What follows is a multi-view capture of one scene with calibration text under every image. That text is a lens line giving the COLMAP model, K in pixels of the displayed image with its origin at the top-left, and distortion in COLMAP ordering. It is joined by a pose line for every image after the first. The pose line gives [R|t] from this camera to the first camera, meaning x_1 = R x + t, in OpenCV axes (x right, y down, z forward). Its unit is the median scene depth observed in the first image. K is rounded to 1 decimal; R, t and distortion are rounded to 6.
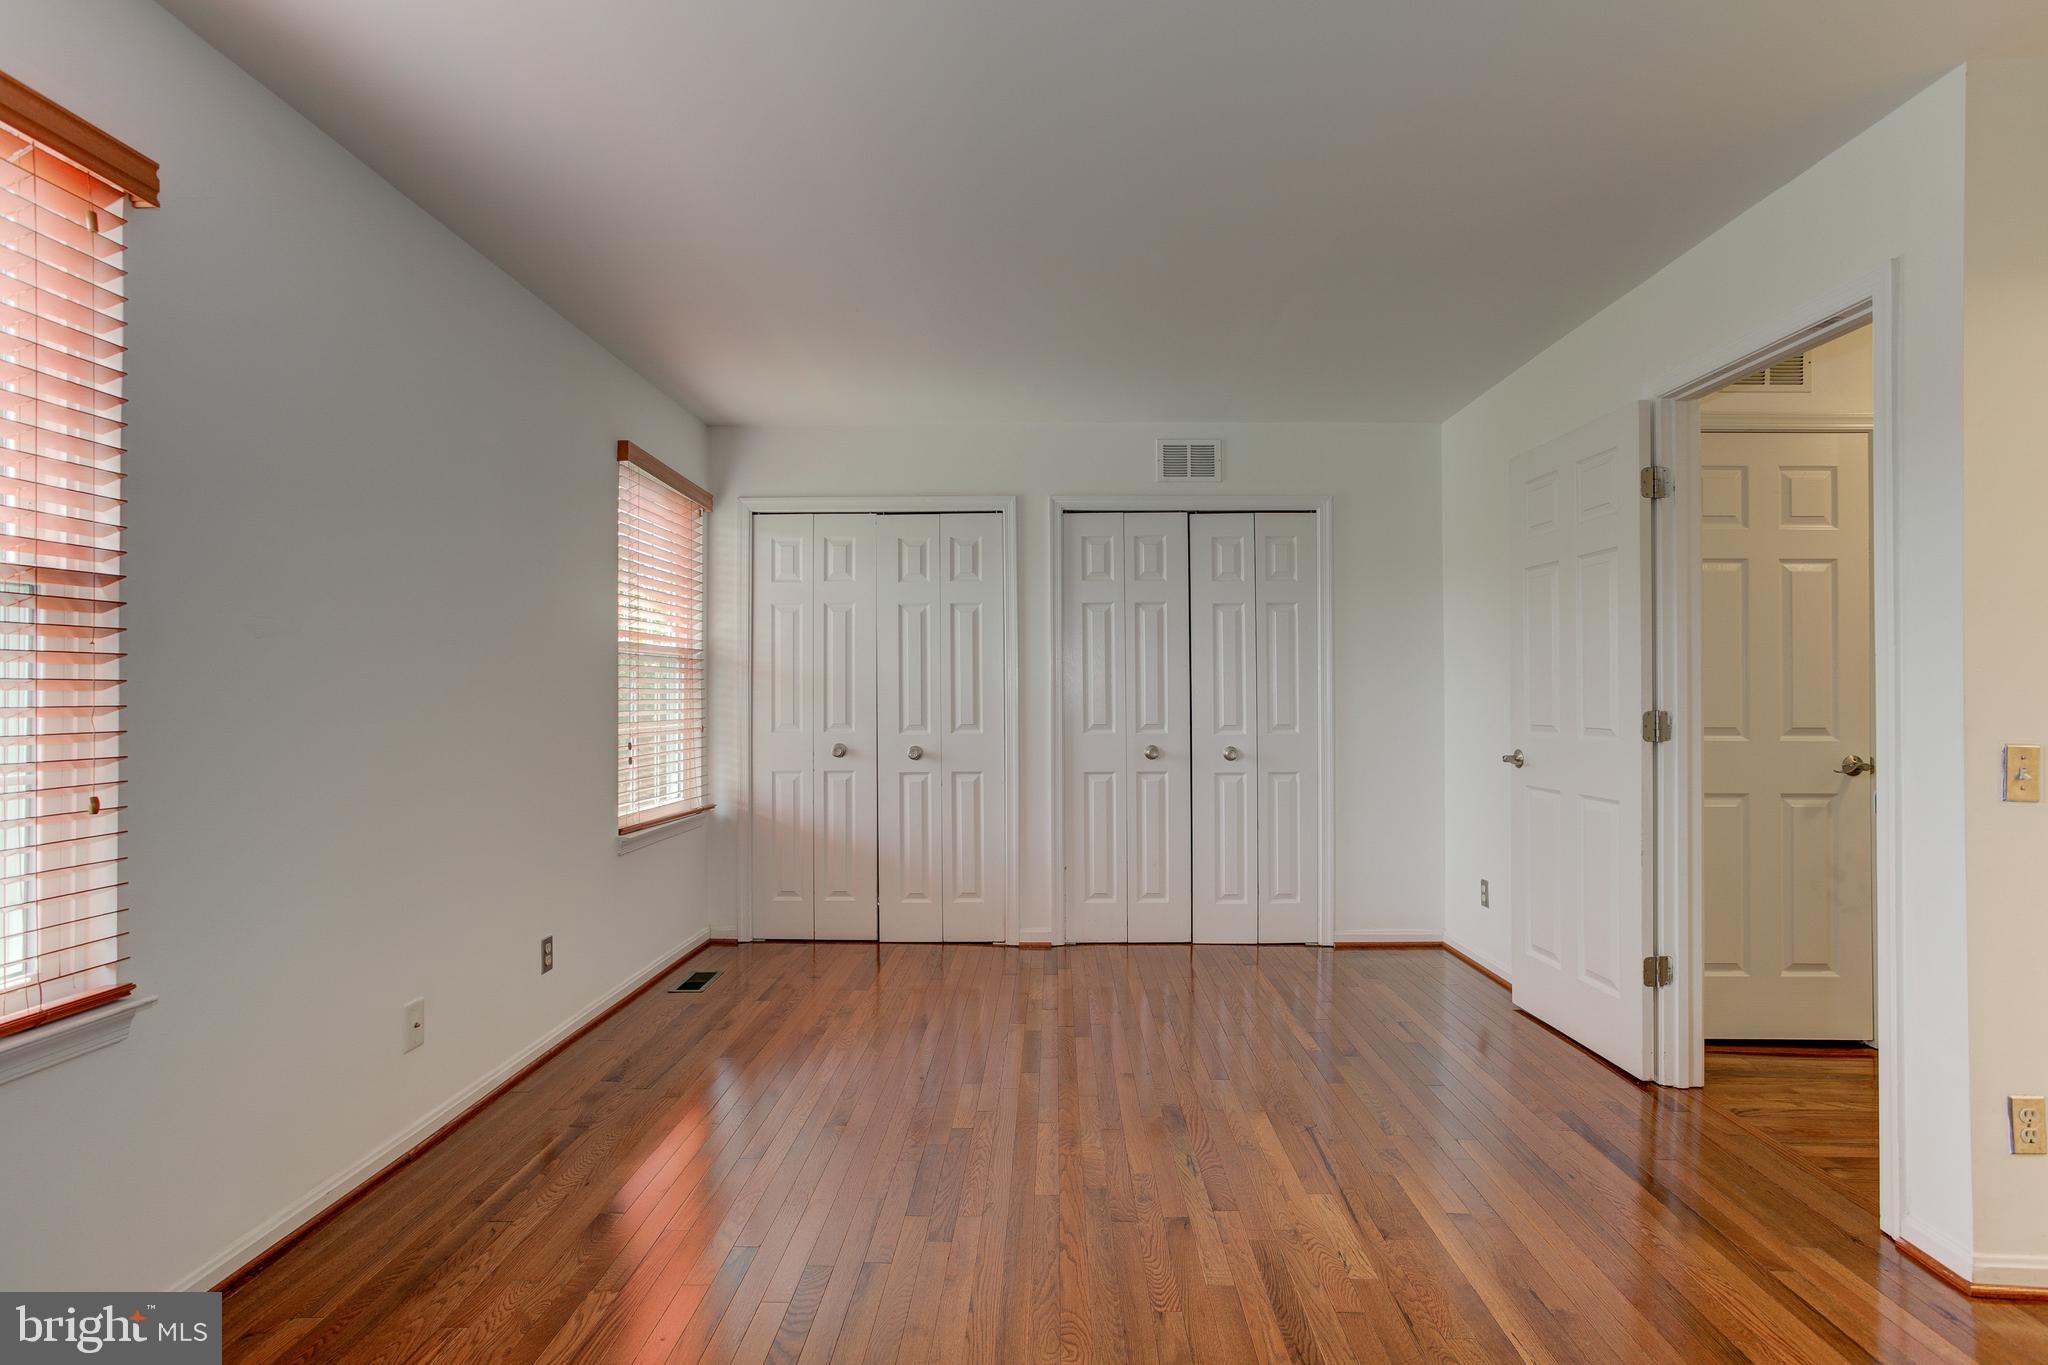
lens RADIAL K [[969.5, 0, 1001.4], [0, 969.5, 684.1], [0, 0, 1]] dist [-0.050215, 0.032955]
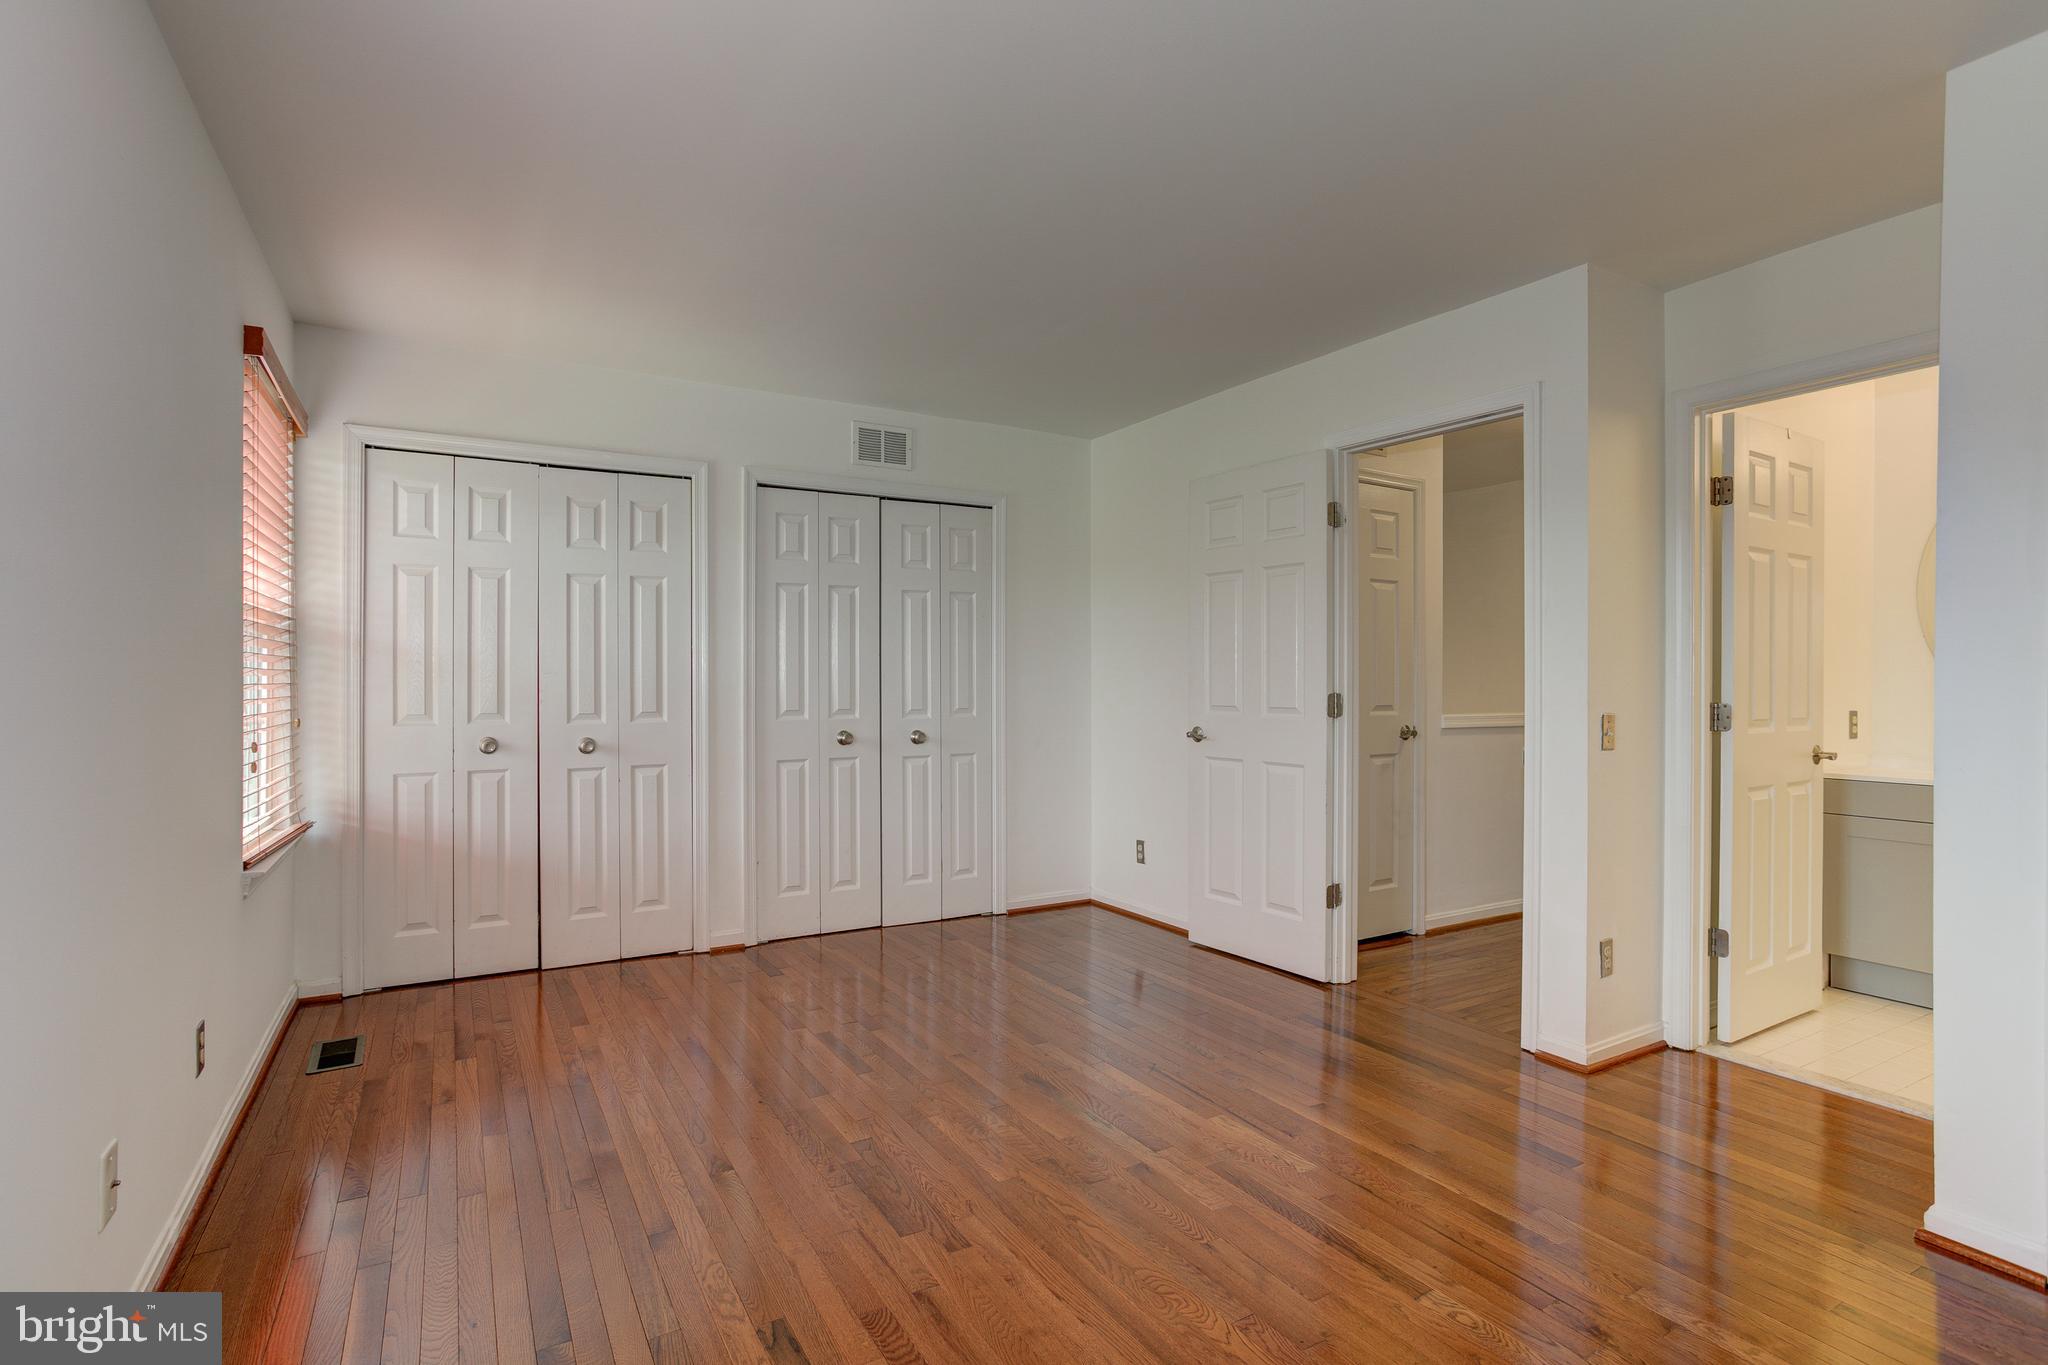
lens RADIAL K [[976.7, 0, 1022.8], [0, 976.7, 673.1], [0, 0, 1]] dist [-0.048656, 0.034916]
pose [[0.857368, 0.006189, 0.514667, -0.201353], [-0.008053, 0.999967, 0.001392, 0.001750], [-0.514642, -0.005338, 0.857389, 0.056877]]
